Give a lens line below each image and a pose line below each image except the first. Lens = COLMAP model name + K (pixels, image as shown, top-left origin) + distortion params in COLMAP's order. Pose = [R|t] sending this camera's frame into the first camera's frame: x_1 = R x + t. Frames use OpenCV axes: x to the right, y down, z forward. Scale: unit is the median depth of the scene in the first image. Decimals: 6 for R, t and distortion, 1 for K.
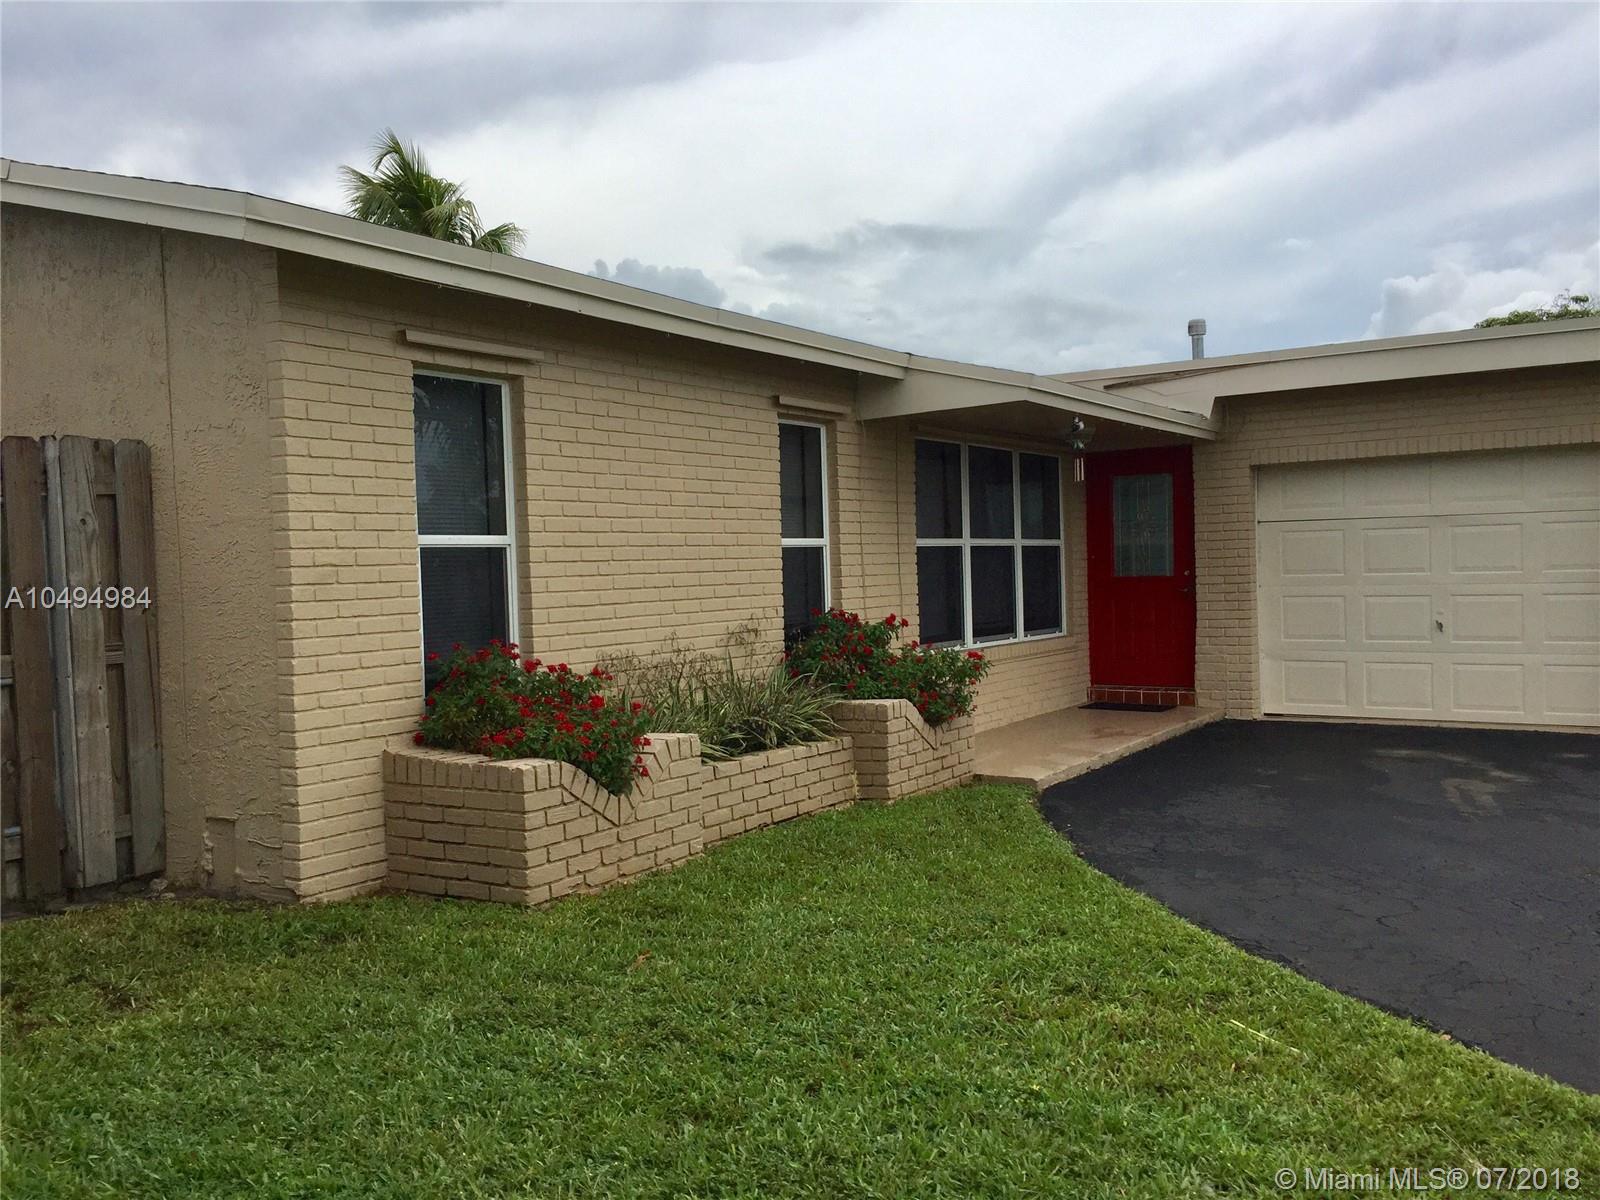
lens RADIAL K [[1363.3, 0, 800.0], [0, 1363.3, 600.0], [0, 0, 1]] dist [0.082852, -0.099682]
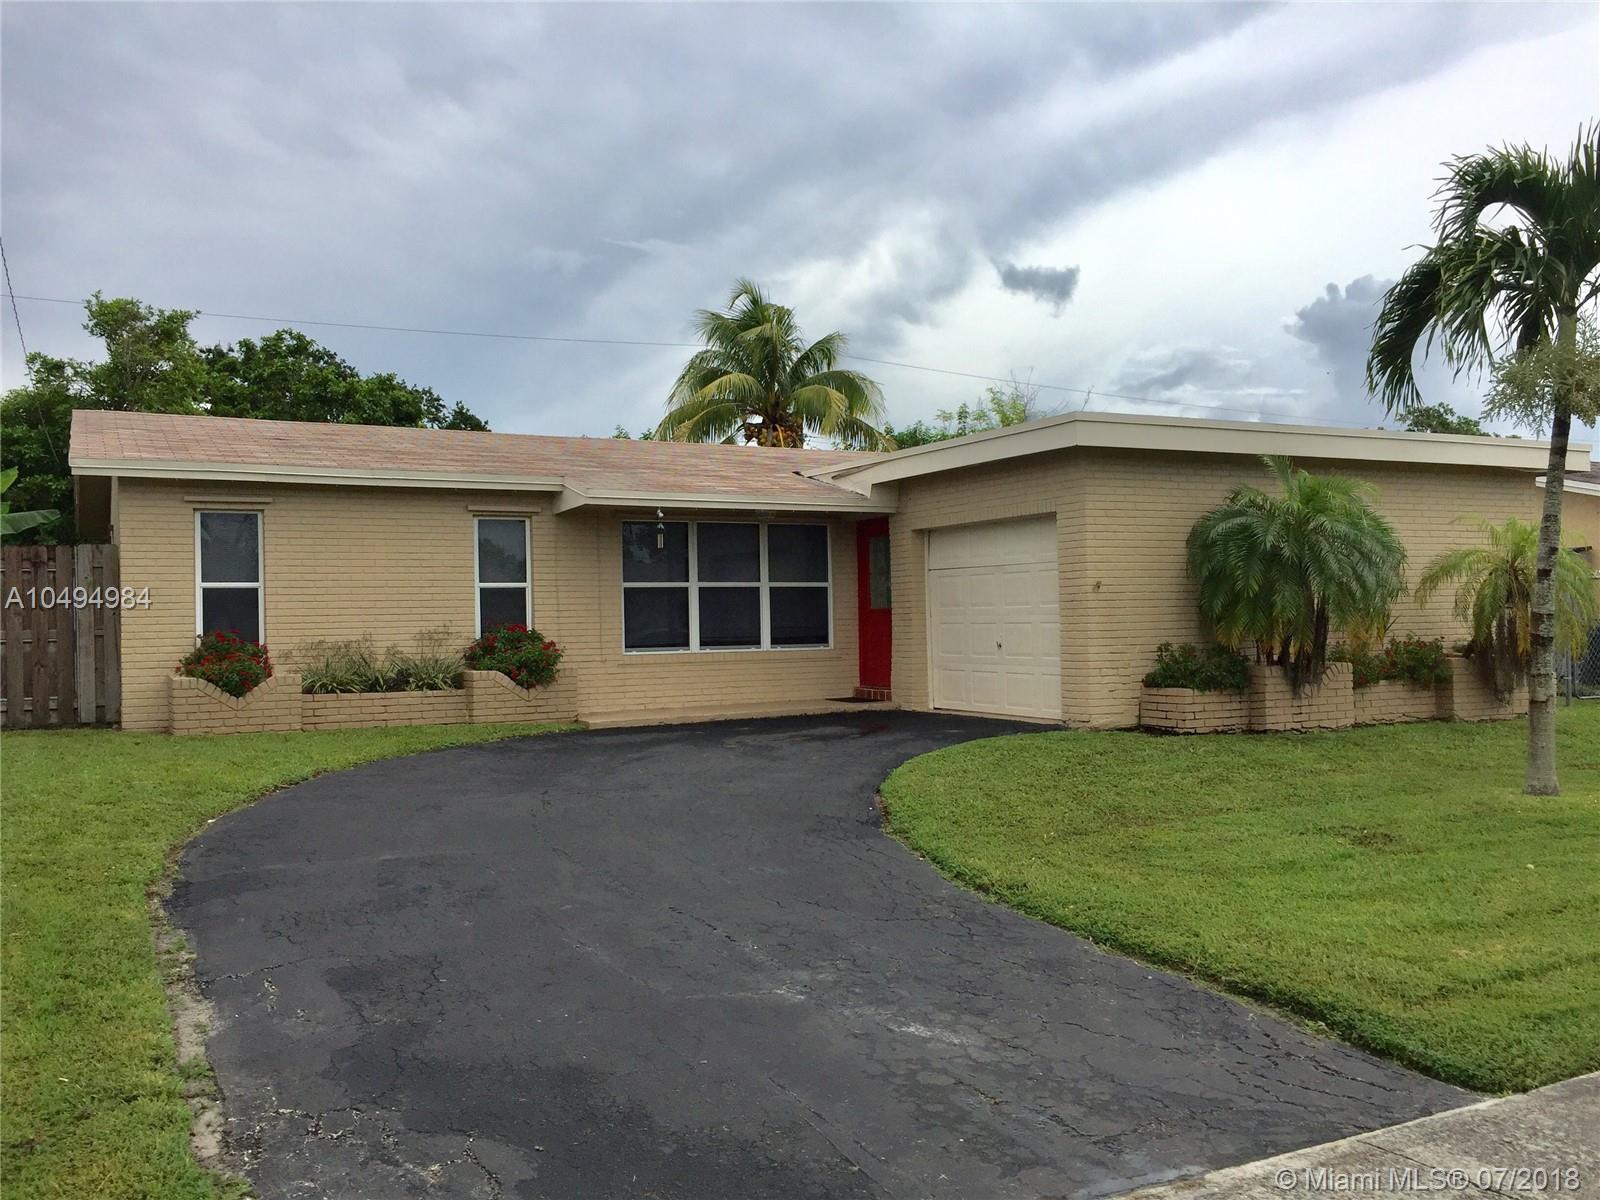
lens RADIAL K [[1363.3, 0, 800.0], [0, 1363.3, 600.0], [0, 0, 1]] dist [0.082852, -0.099682]
pose [[0.873276, 0.005003, -0.487201, 1.179181], [-0.019133, 0.999528, -0.024030, 0.012316], [0.486851, 0.030306, 0.872959, -0.360584]]
